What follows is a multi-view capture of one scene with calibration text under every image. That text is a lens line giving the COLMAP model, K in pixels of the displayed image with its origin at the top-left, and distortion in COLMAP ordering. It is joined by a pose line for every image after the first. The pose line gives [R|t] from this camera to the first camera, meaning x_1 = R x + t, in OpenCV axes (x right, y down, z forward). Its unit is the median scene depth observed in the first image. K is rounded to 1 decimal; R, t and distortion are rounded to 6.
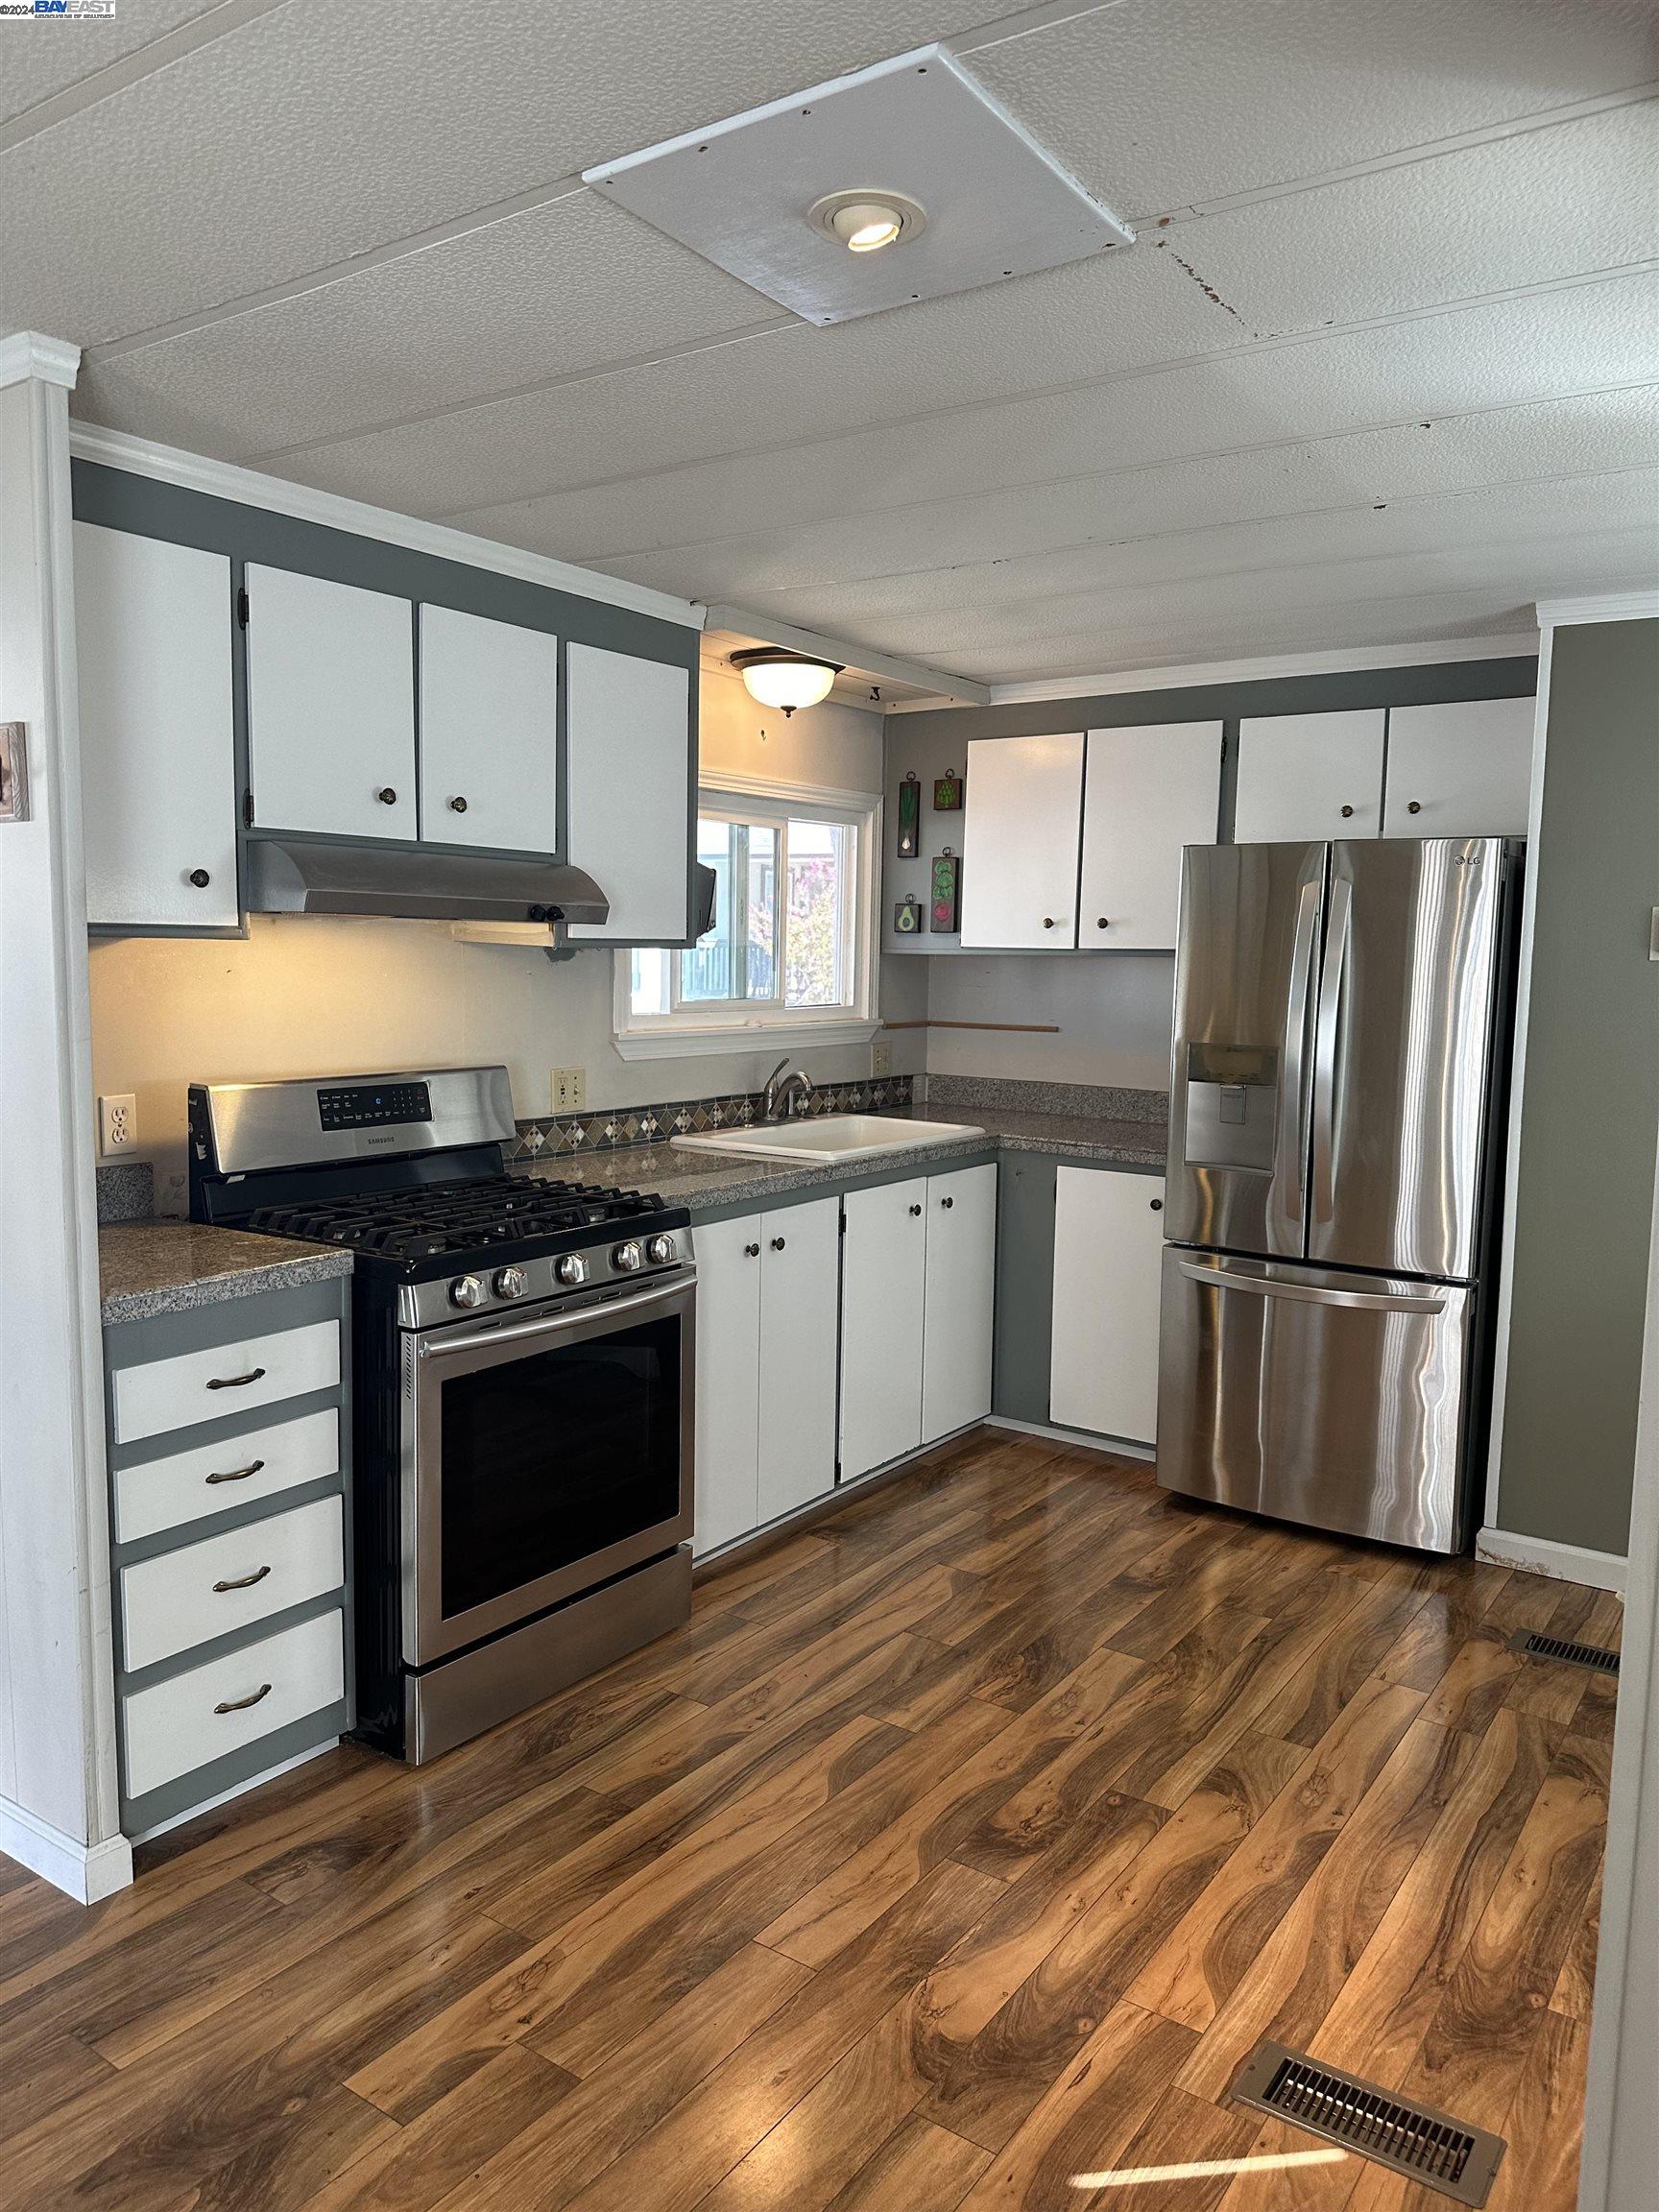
lens RADIAL K [[1562.3, 0, 806.7], [0, 1562.3, 1087.5], [0, 0, 1]] dist [0.047108, -0.047283]
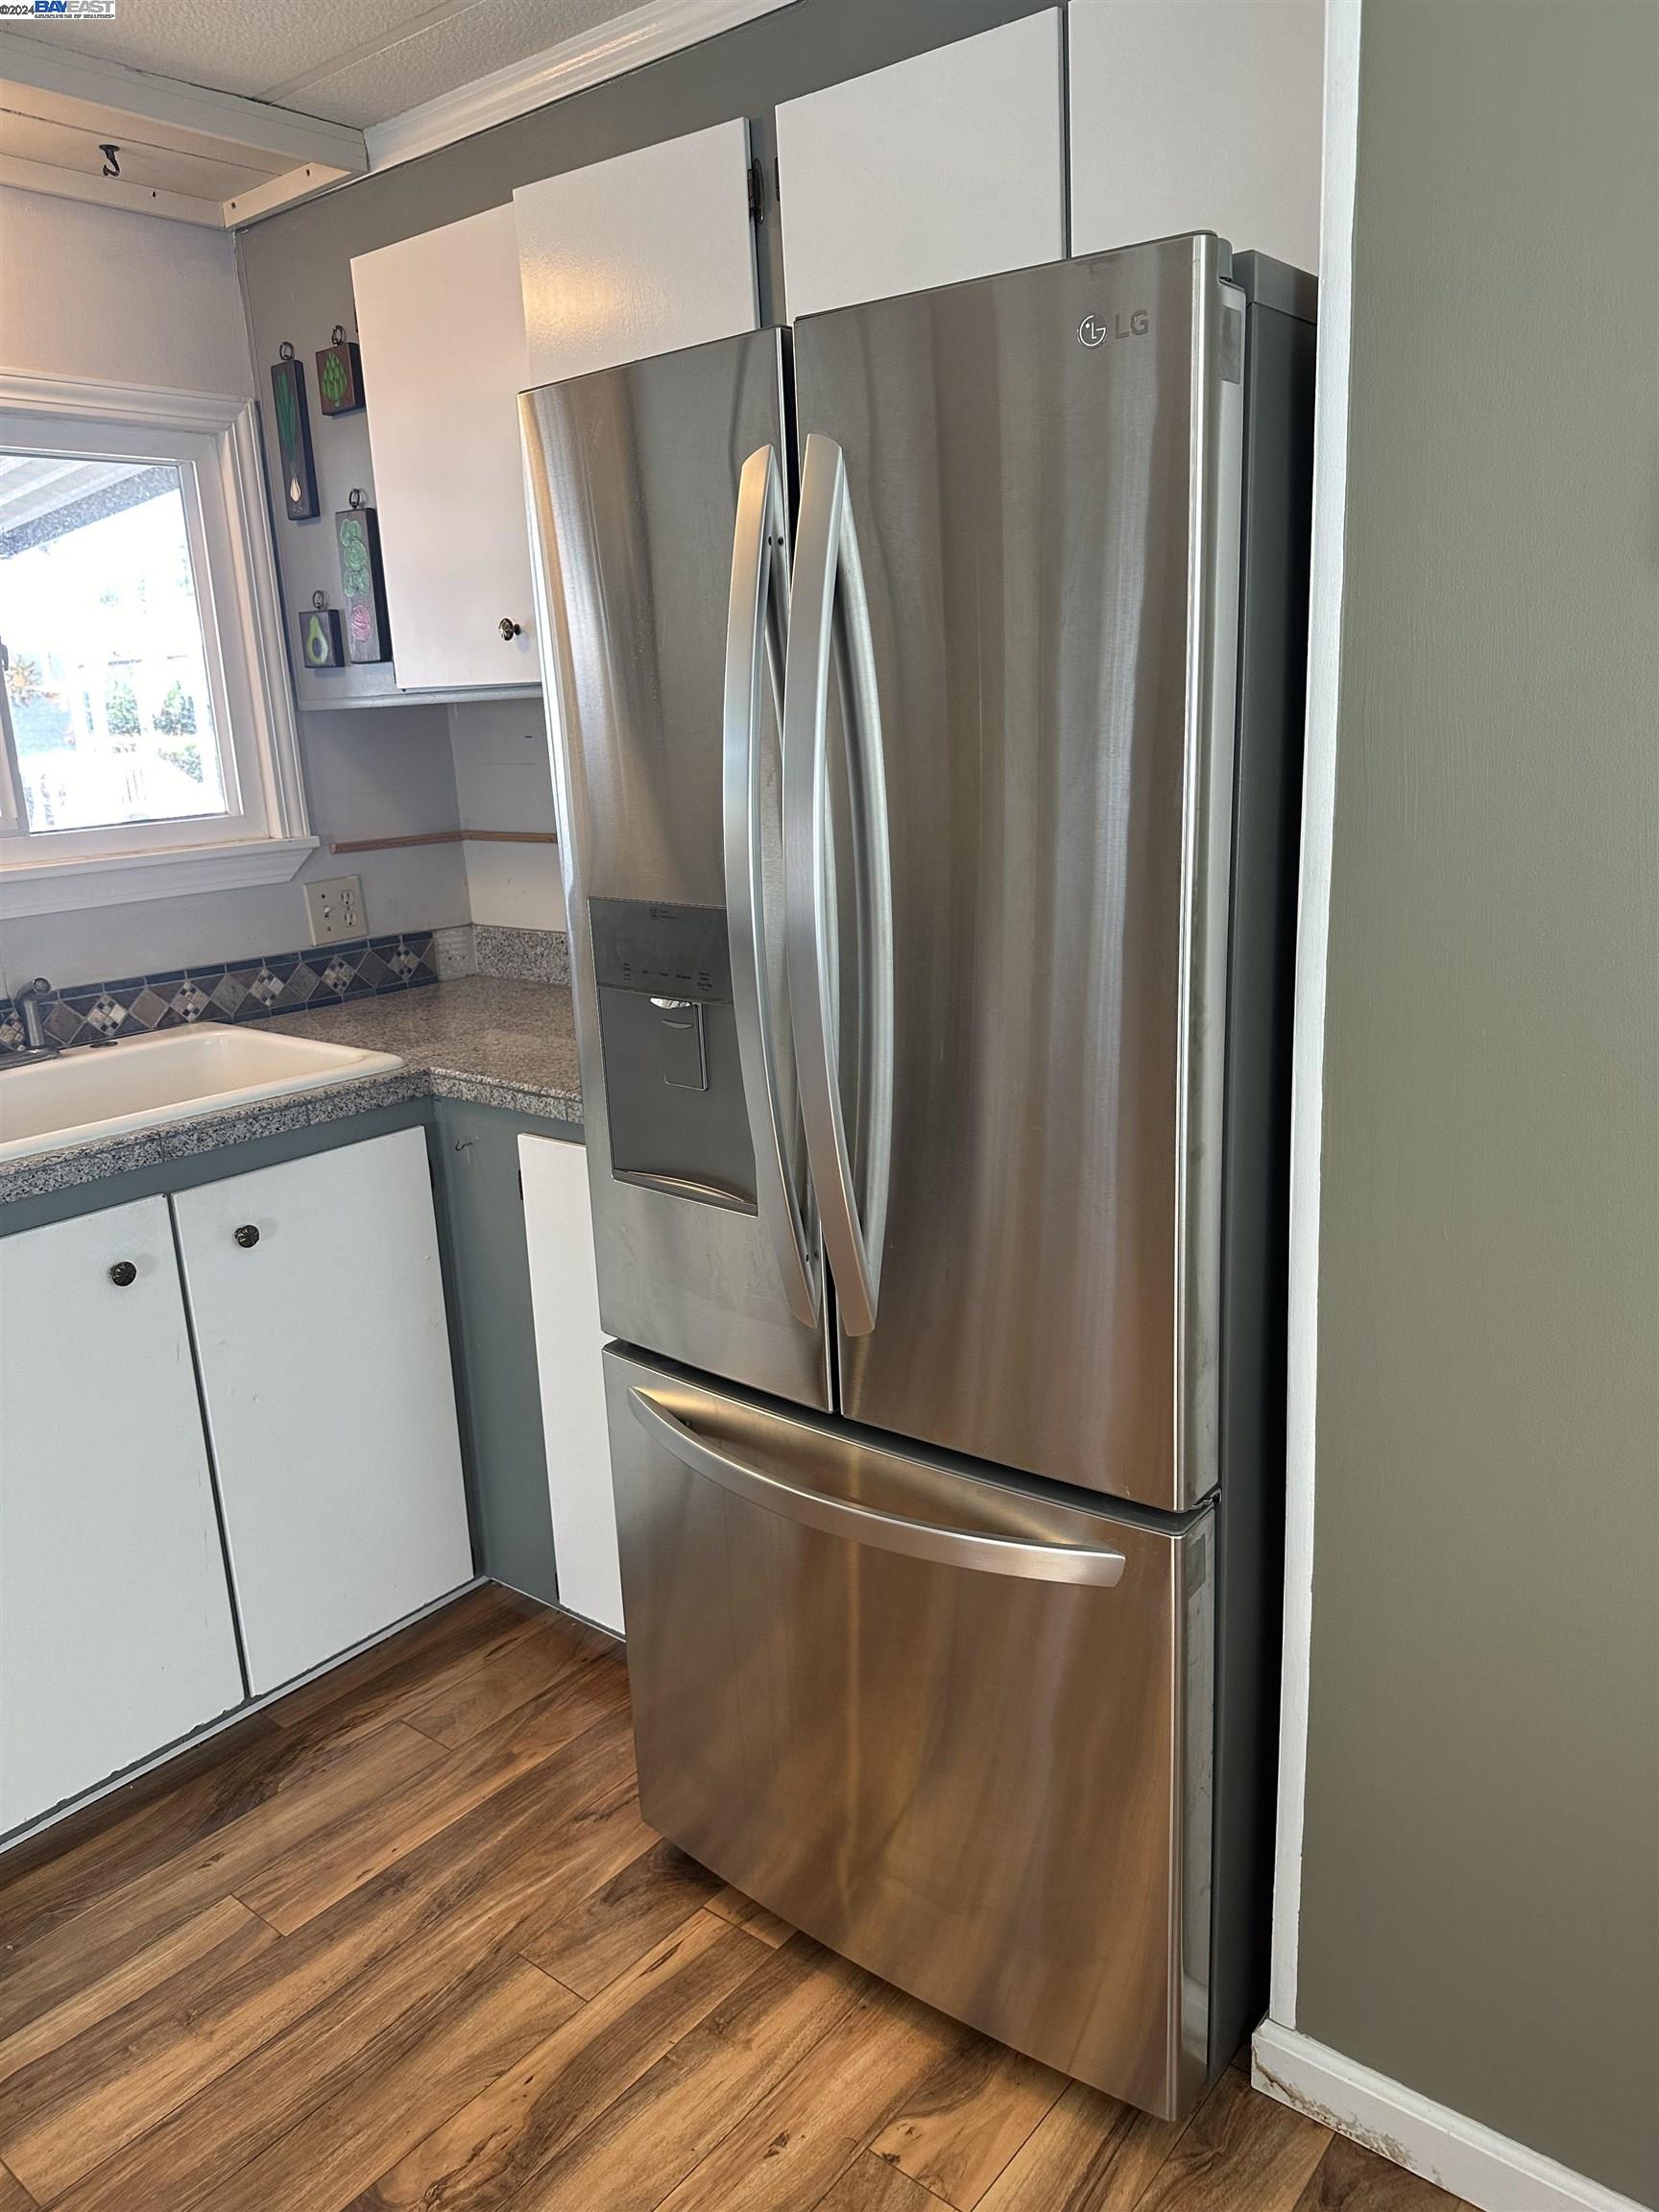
lens RADIAL K [[1562.3, 0, 860.5], [0, 1562.3, 1099.4], [0, 0, 1]] dist [0.047108, -0.047283]
pose [[0.996083, -0.043566, -0.076942, 0.345568], [0.055067, 0.986485, 0.154323, -0.034796], [0.069179, -0.157956, 0.985020, 0.582936]]
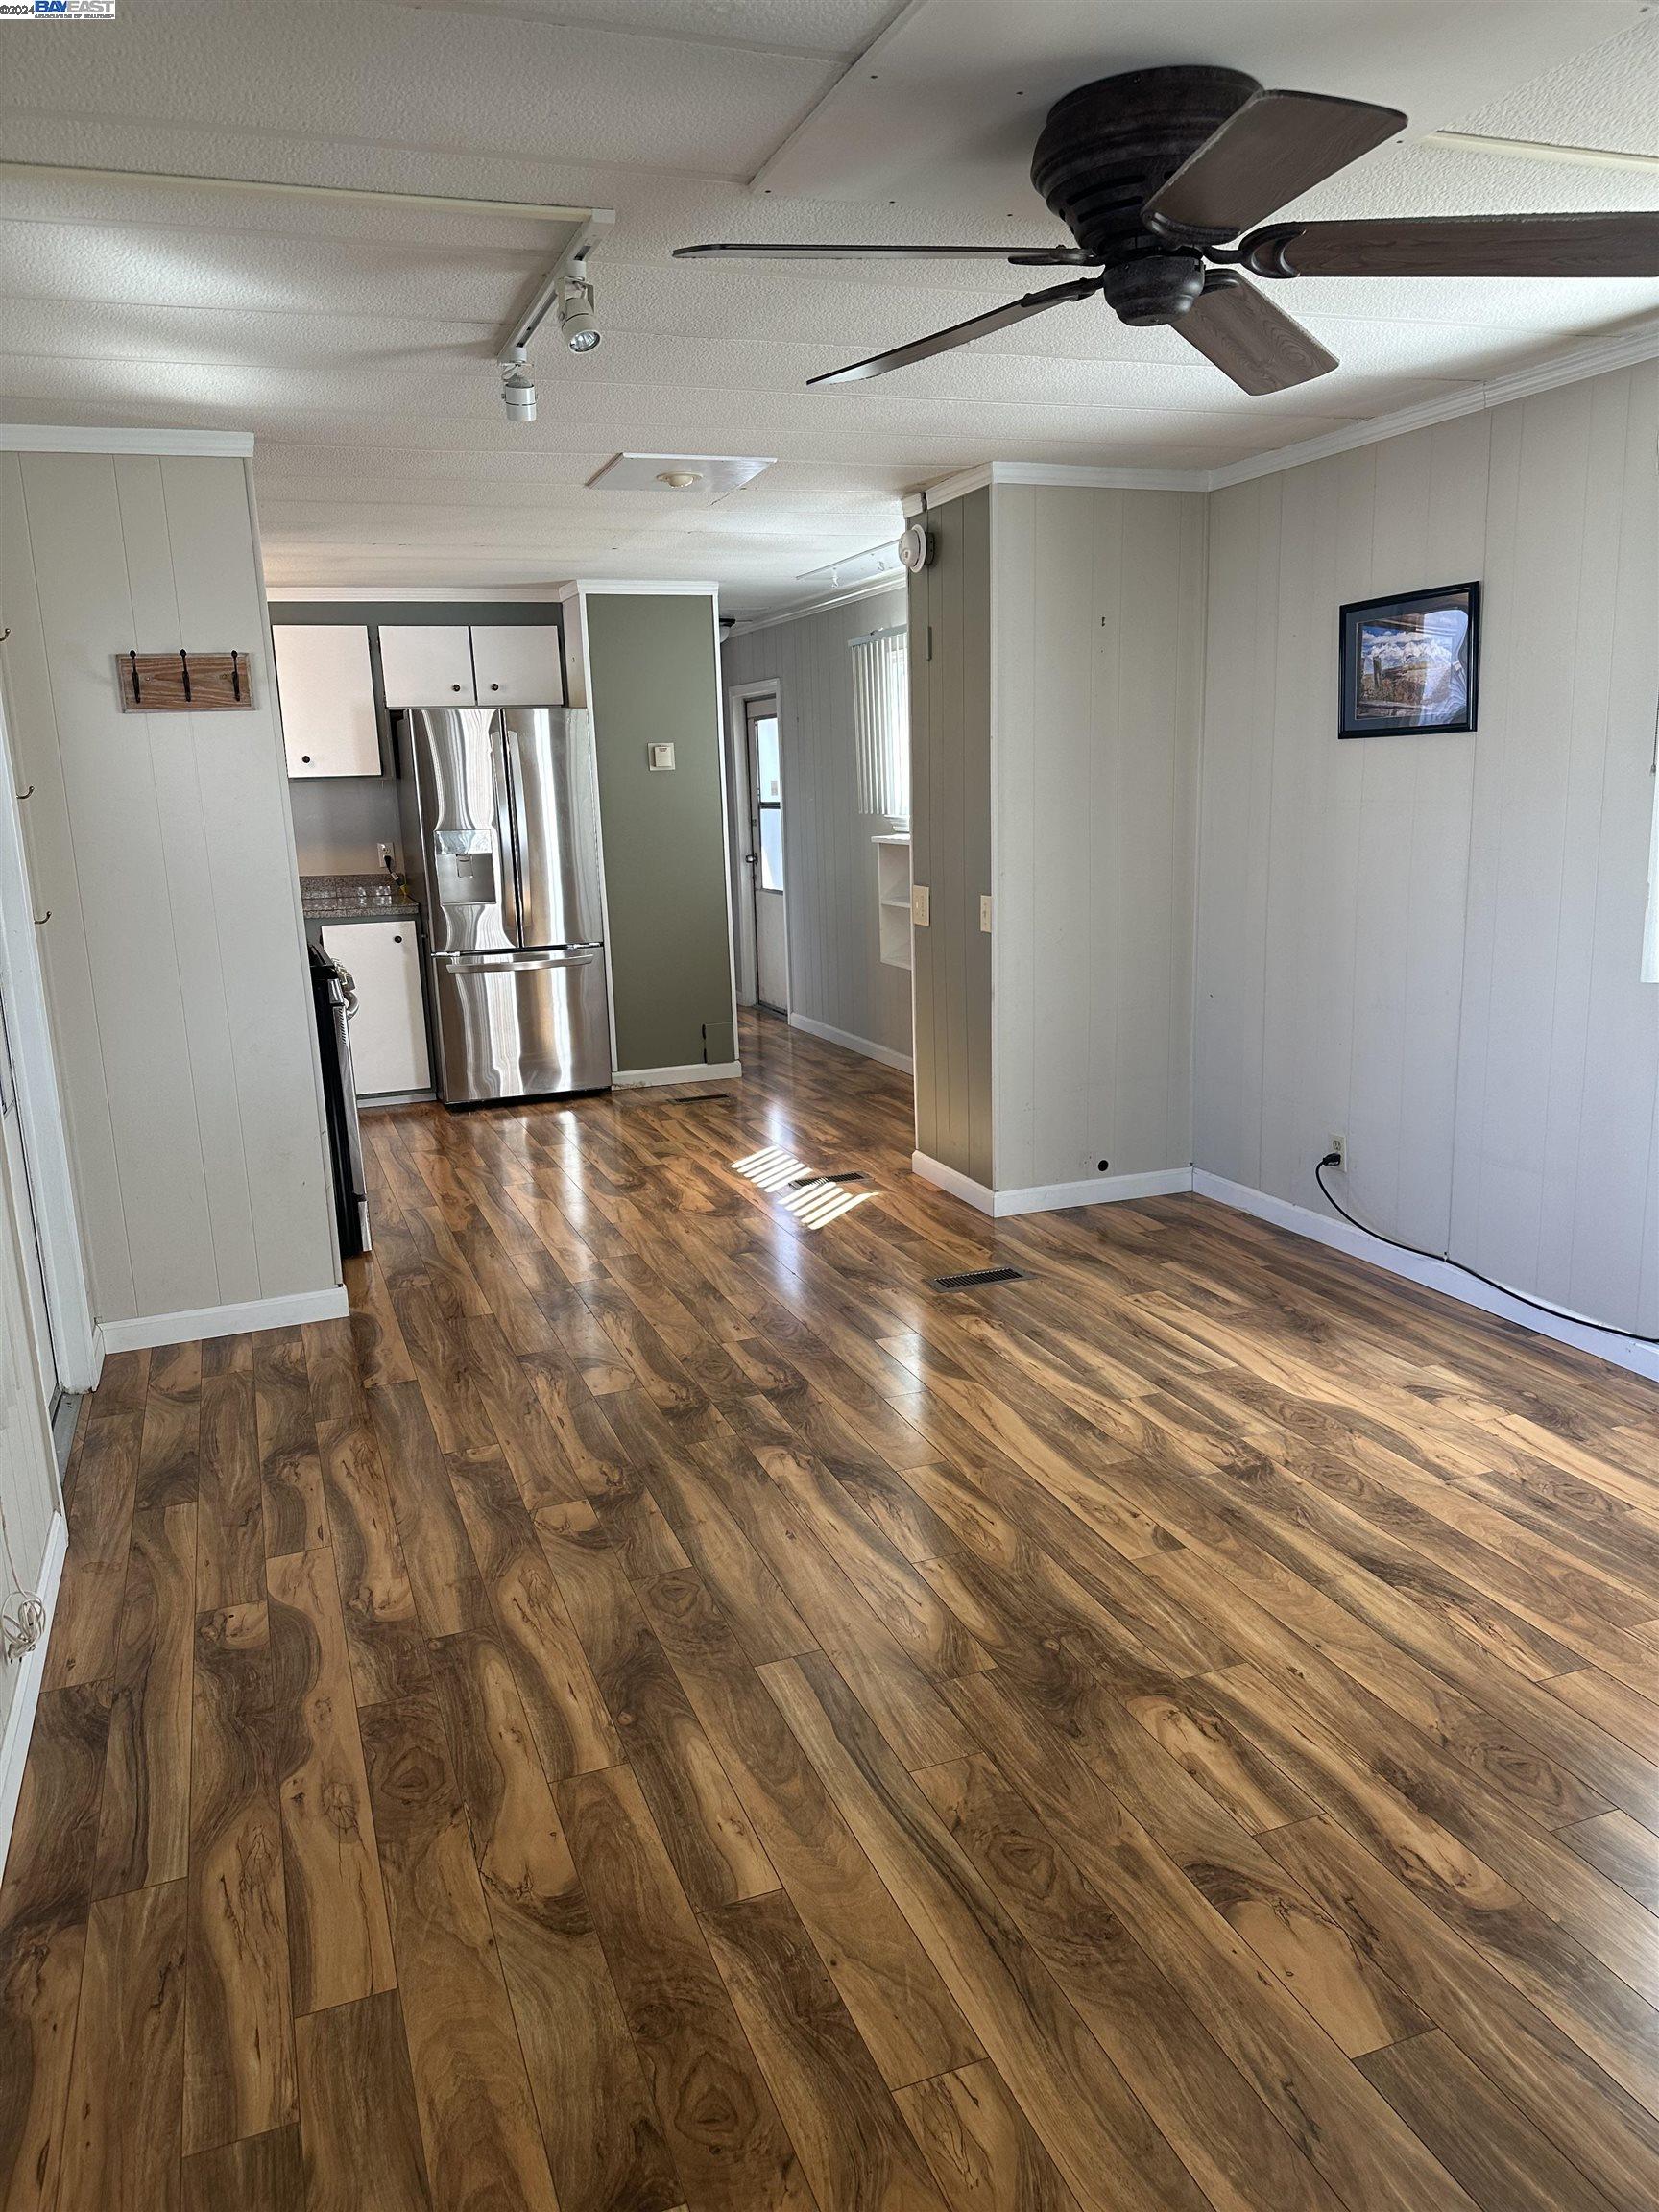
lens RADIAL K [[1562.3, 0, 833.6], [0, 1562.3, 1113.6], [0, 0, 1]] dist [0.047108, -0.047283]
pose [[0.548927, -0.213267, 0.808206, -0.930884], [0.119724, 0.976994, 0.176491, 0.021526], [-0.827252, -0.000120, 0.561831, -0.288599]]
